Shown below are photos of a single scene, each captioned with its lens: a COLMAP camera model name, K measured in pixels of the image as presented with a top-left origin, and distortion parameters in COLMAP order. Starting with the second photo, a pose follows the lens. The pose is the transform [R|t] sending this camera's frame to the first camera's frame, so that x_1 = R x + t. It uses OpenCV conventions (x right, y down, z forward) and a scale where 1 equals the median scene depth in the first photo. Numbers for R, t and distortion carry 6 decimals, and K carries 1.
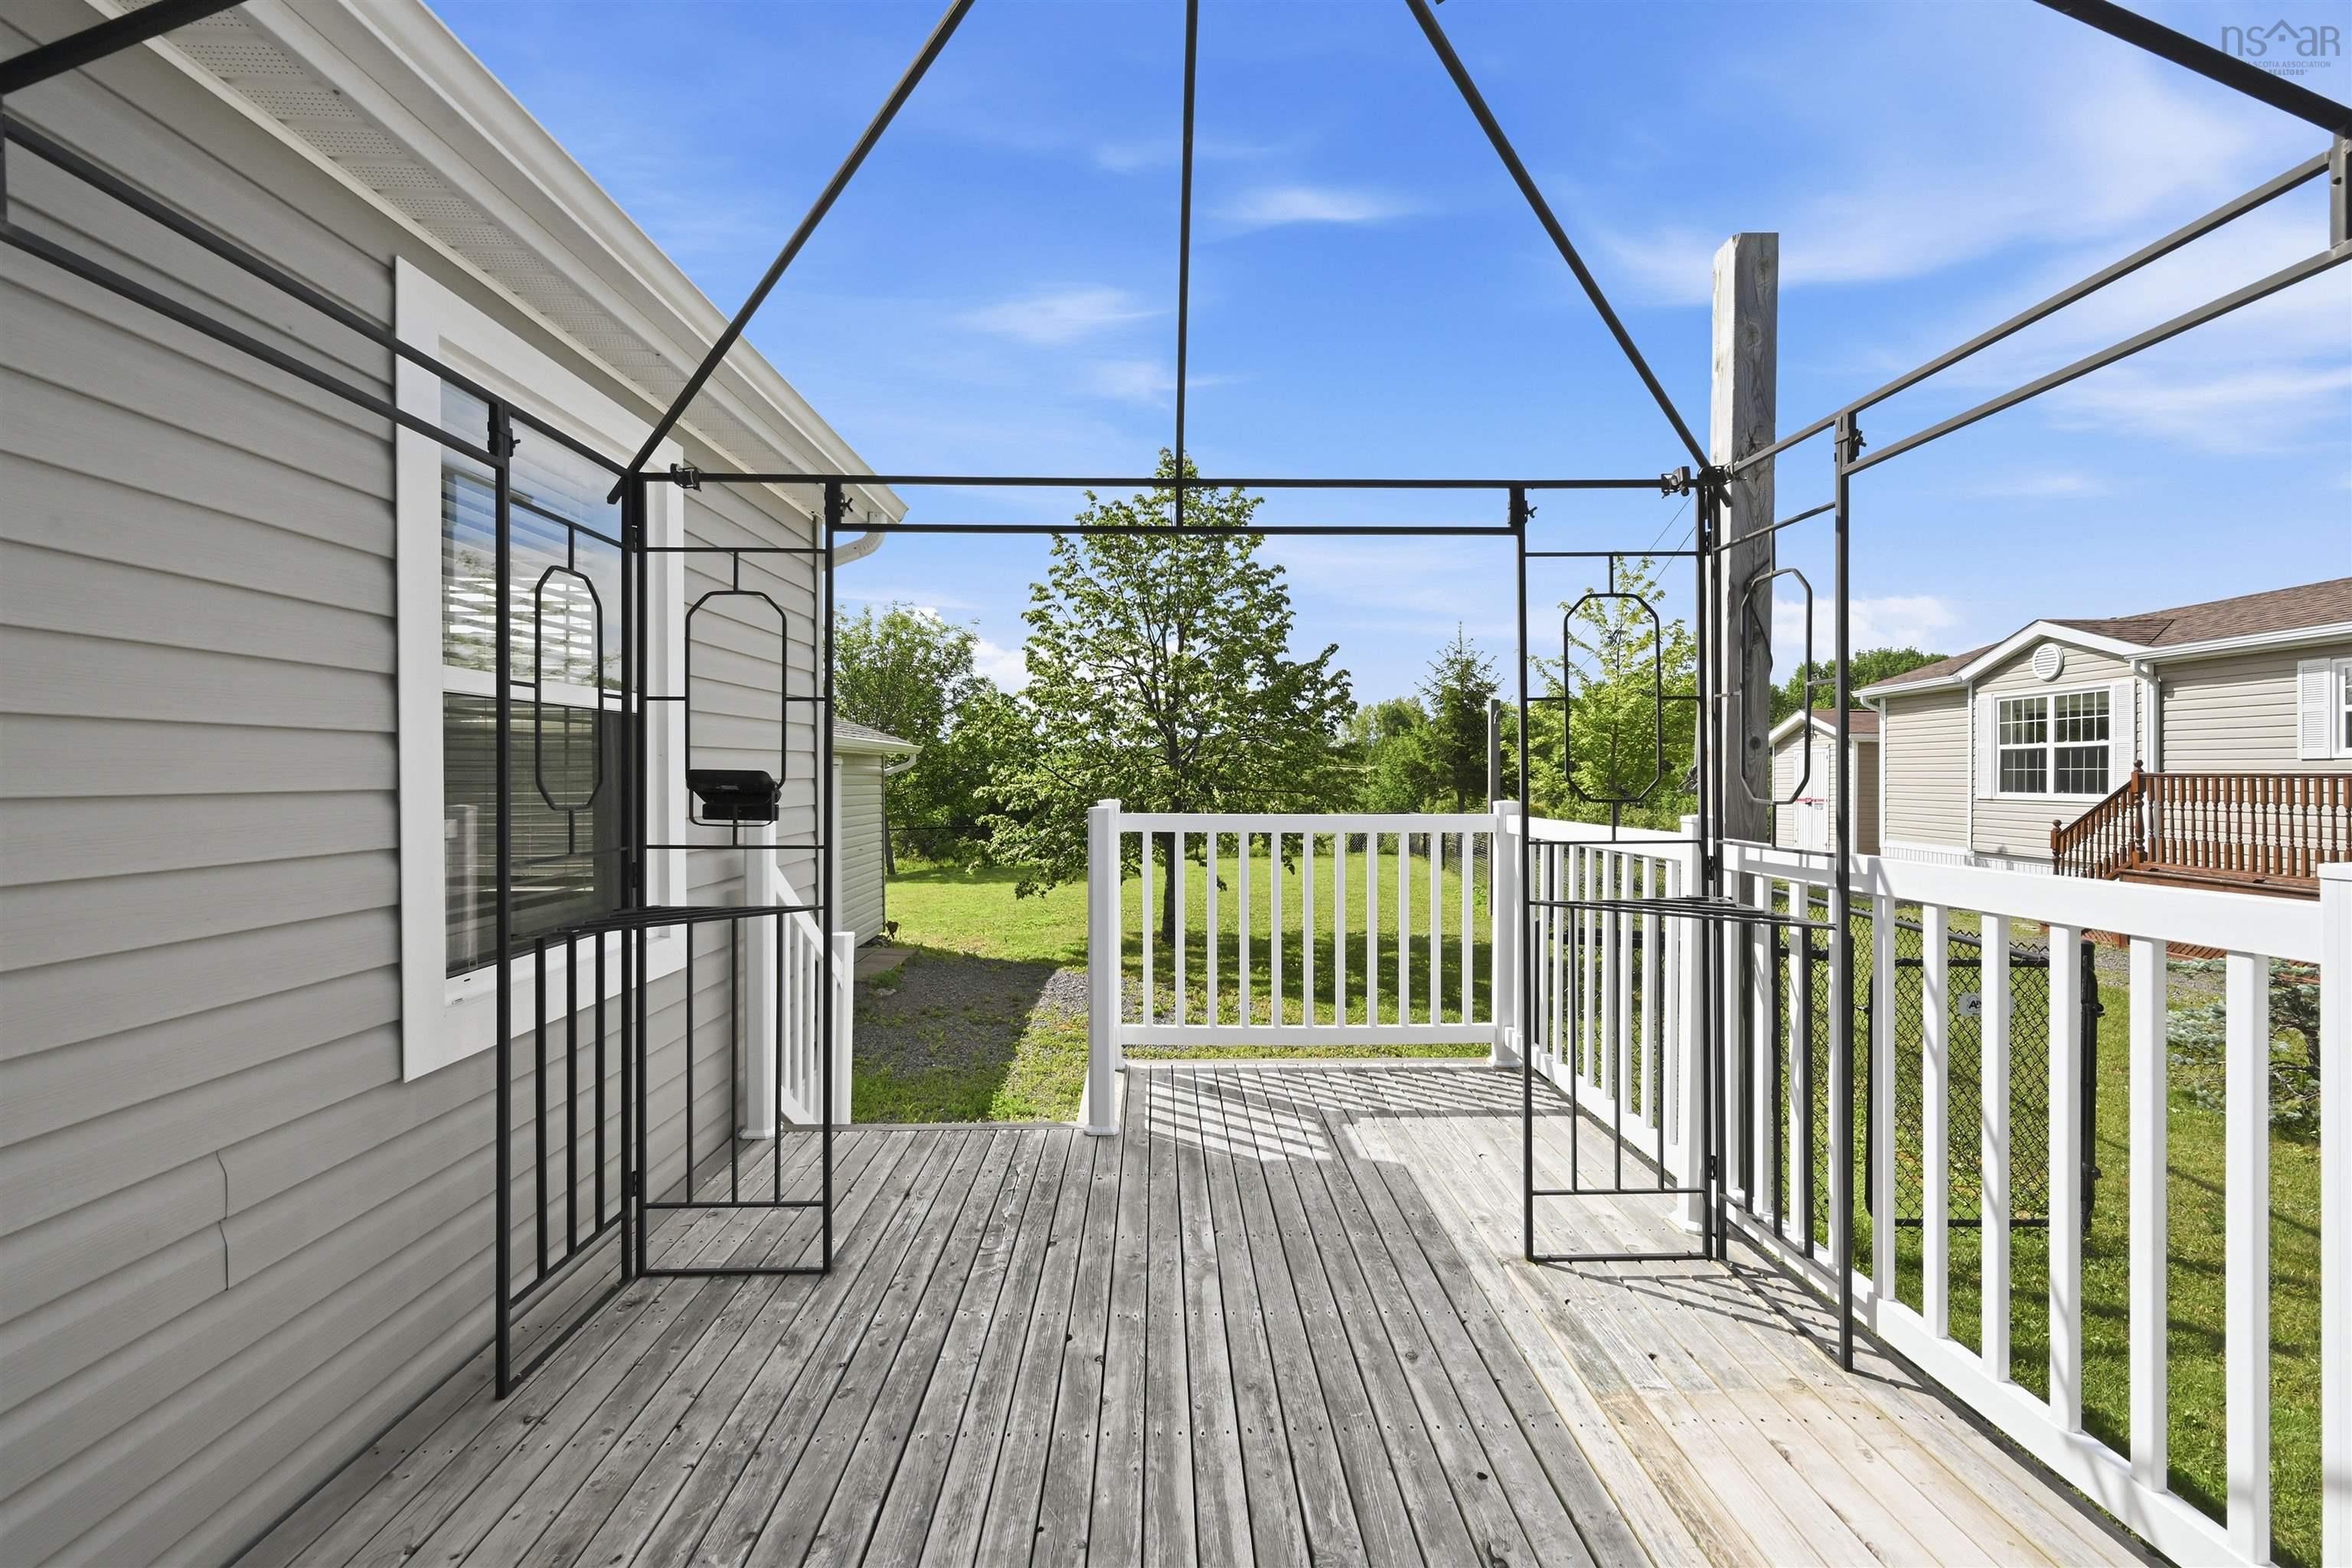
lens RADIAL K [[1002.0, 0, 1176.7], [0, 1002.0, 775.2], [0, 0, 1]] dist [-0.004992, 0.001419]
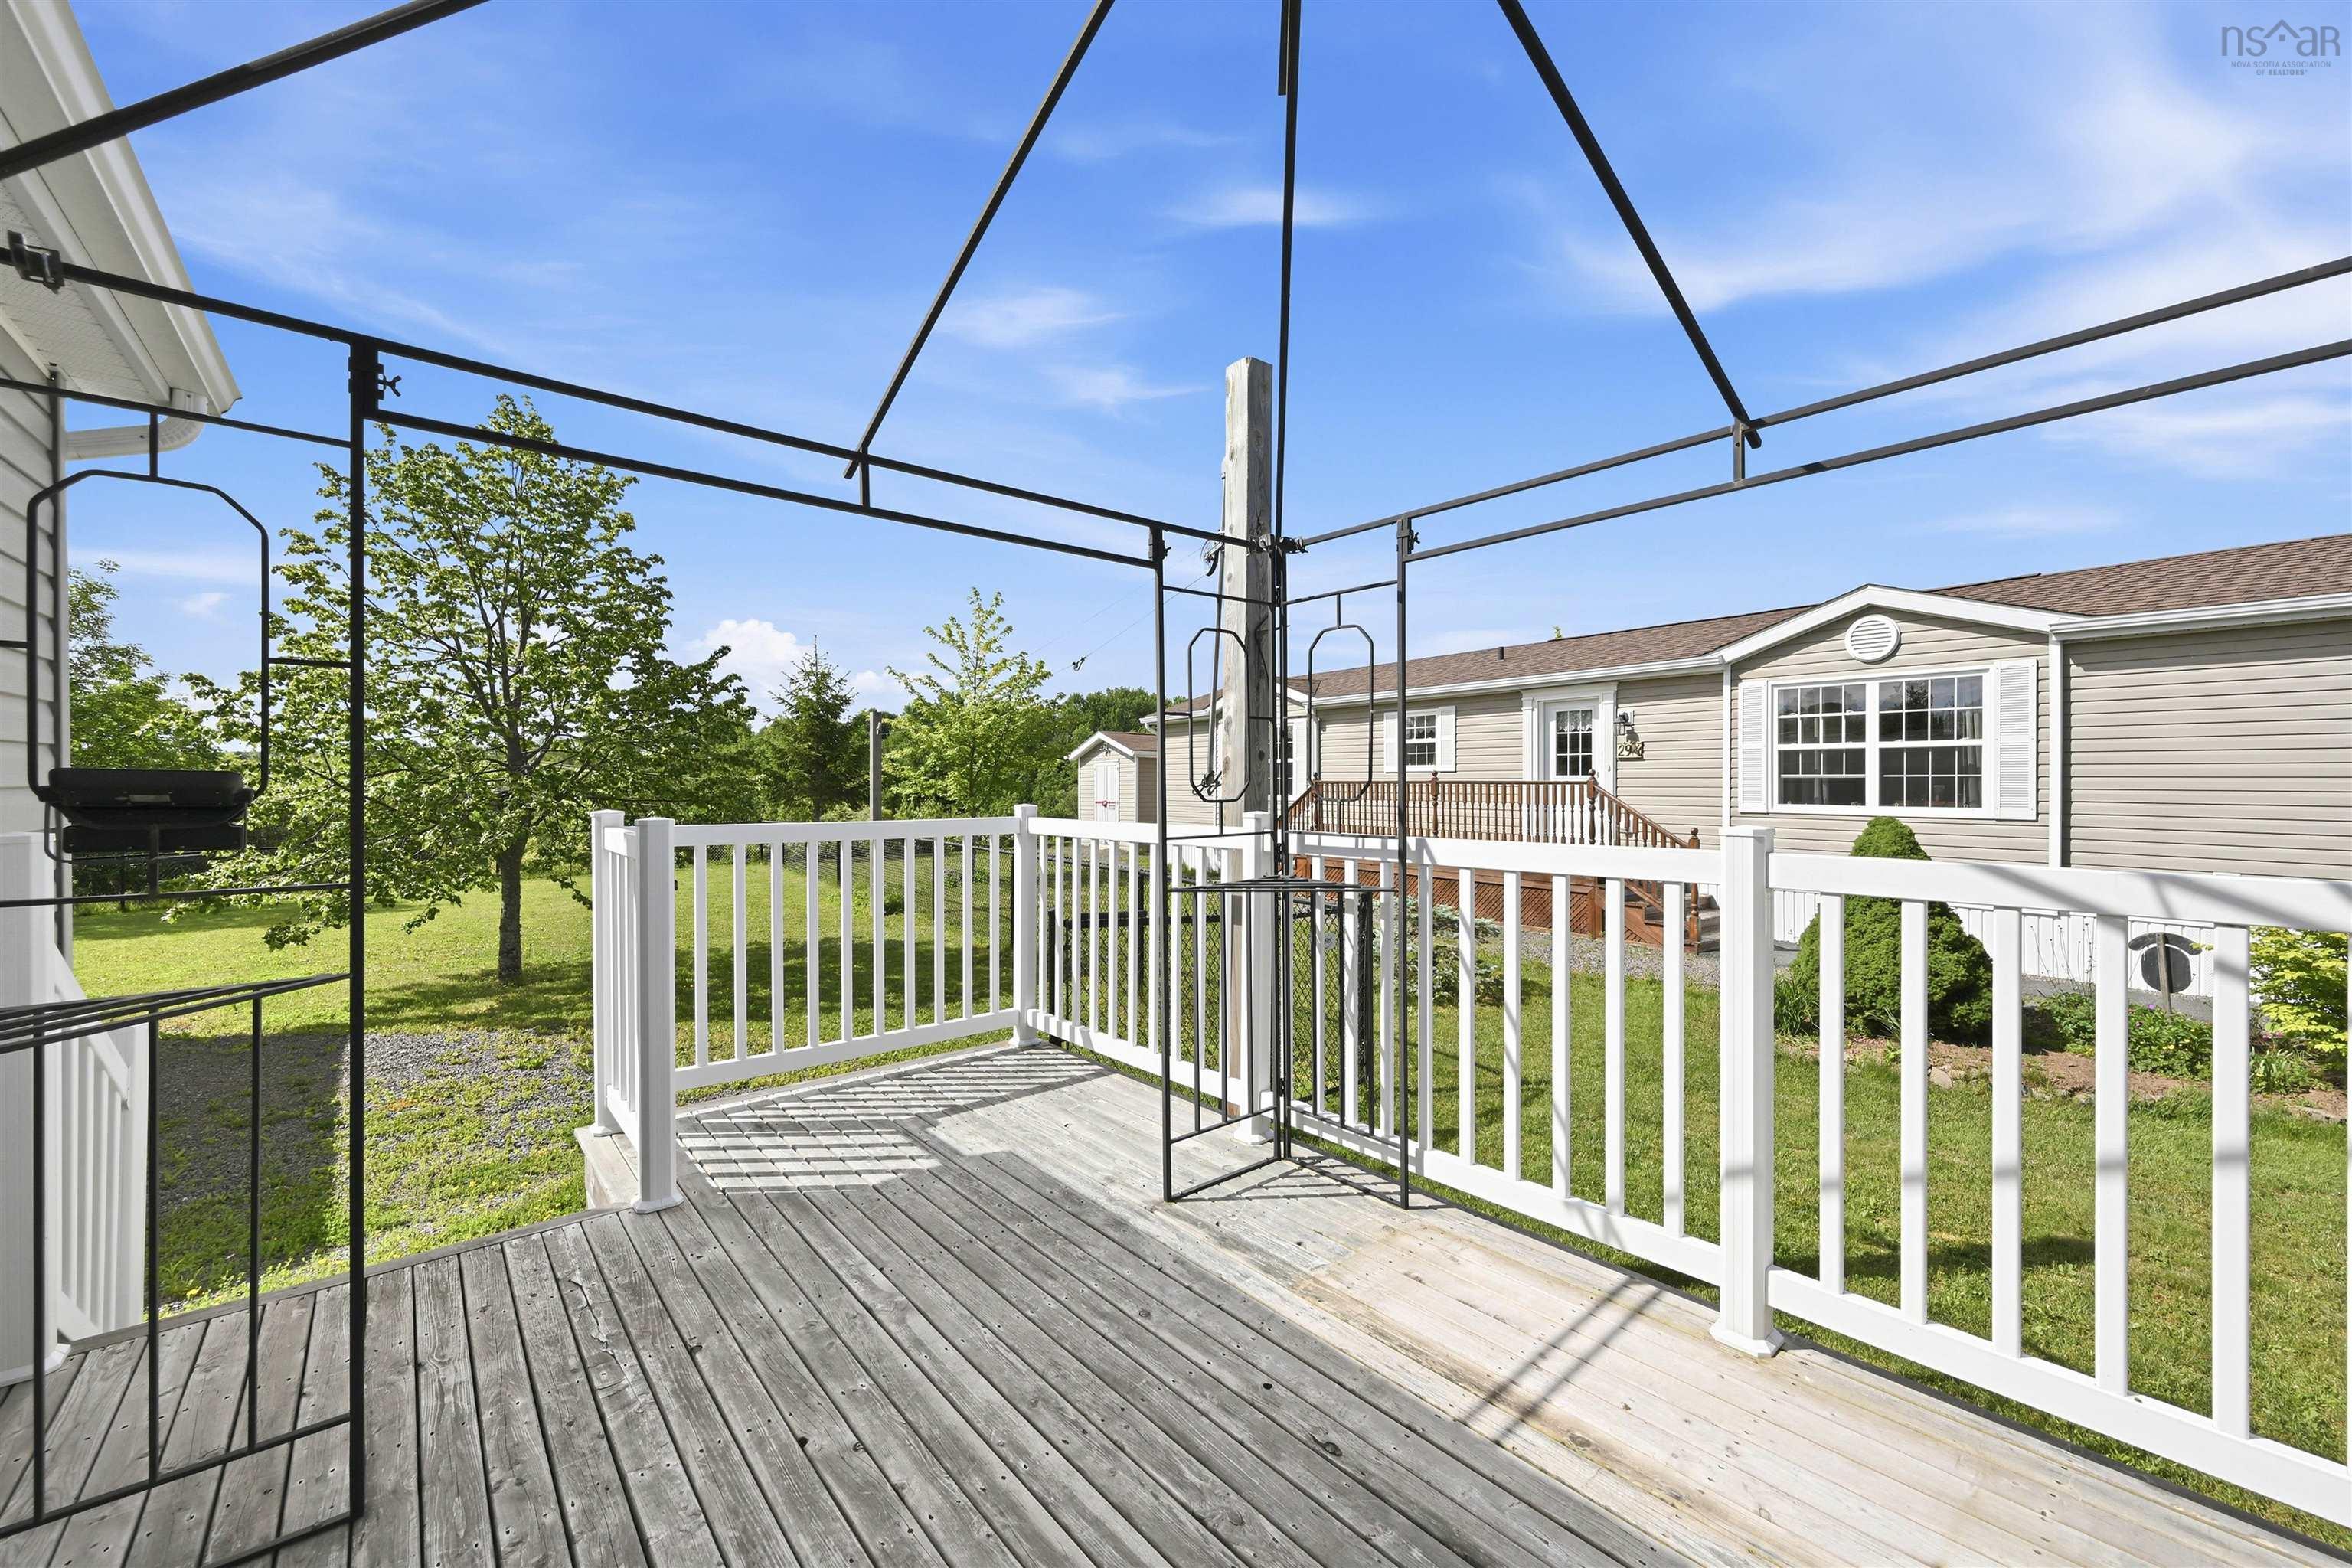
lens RADIAL K [[929.0, 0, 1186.7], [0, 929.0, 783.5], [0, 0, 1]] dist [-0.001748, -0.000258]
pose [[0.772971, -0.001445, 0.634440, -0.209960], [0.001705, 0.999999, 0.000200, 0.002968], [-0.634439, 0.000927, 0.772972, 0.109592]]
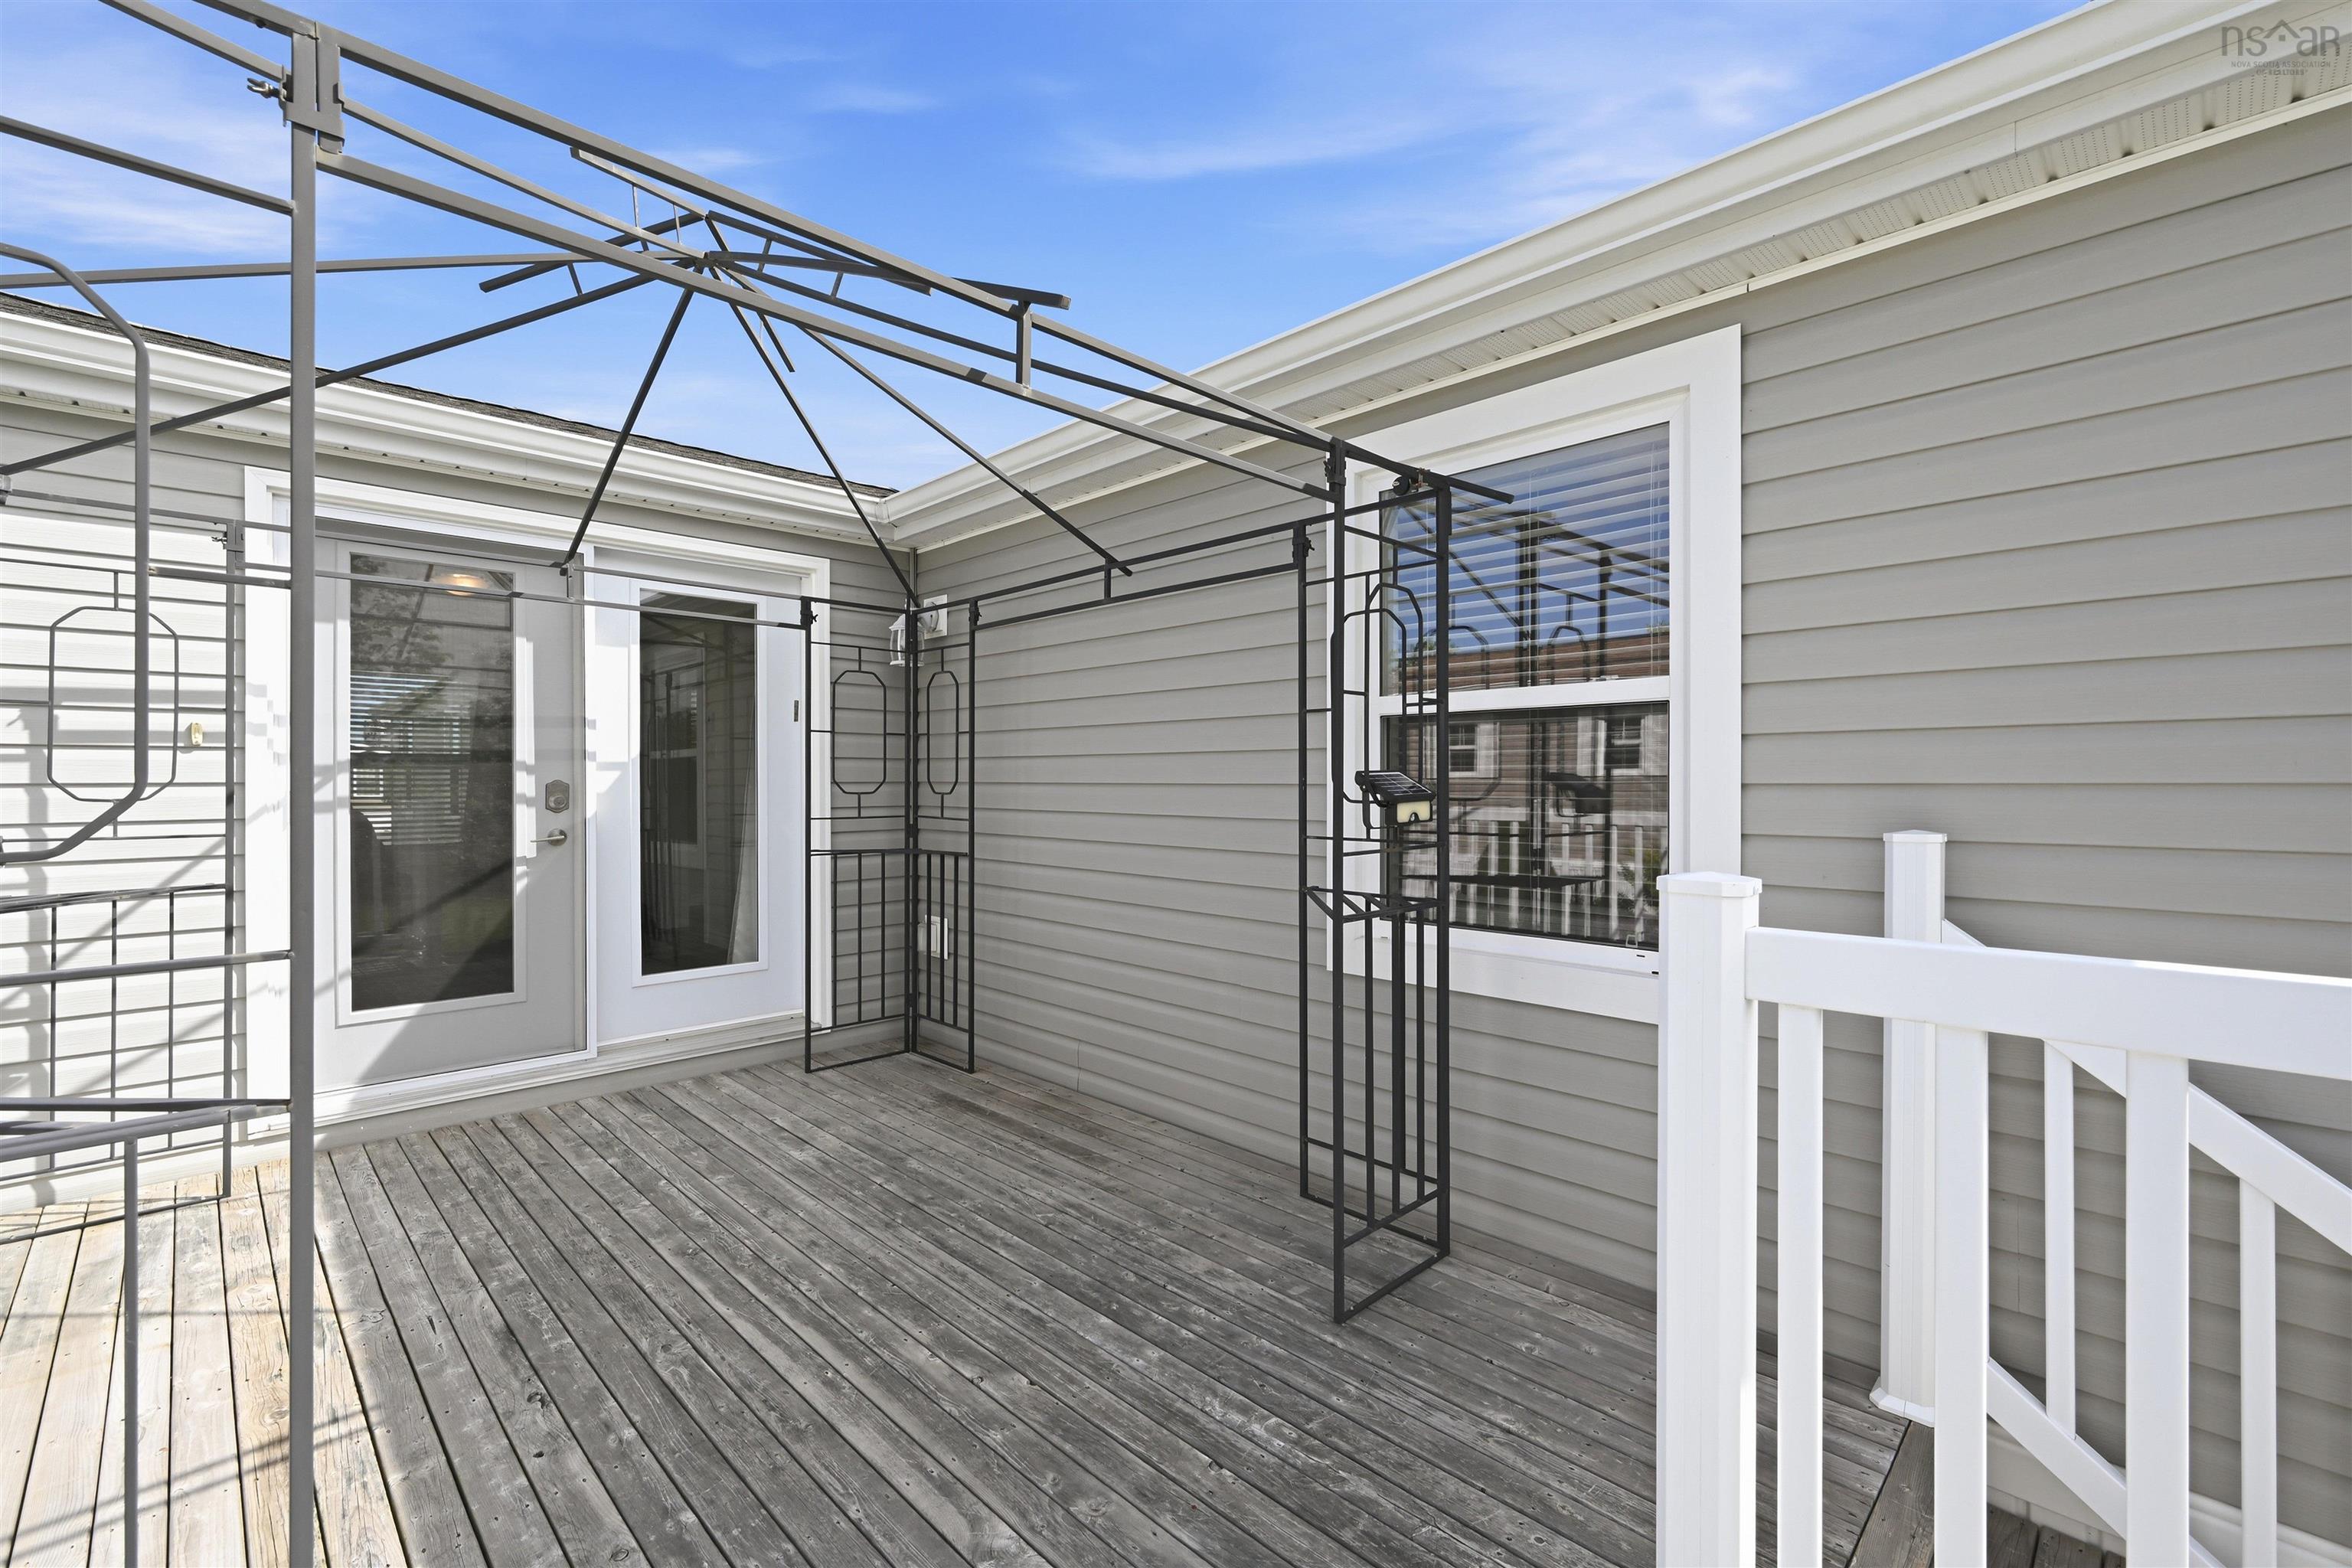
lens RADIAL K [[1002.0, 0, 1194.2], [0, 1002.0, 790.4], [0, 0, 1]] dist [-0.004992, 0.001419]
pose [[-0.720625, -0.001097, -0.693325, 0.252690], [-0.001116, 0.999999, -0.000422, 0.007213], [0.693325, 0.000469, -0.720625, 1.049051]]
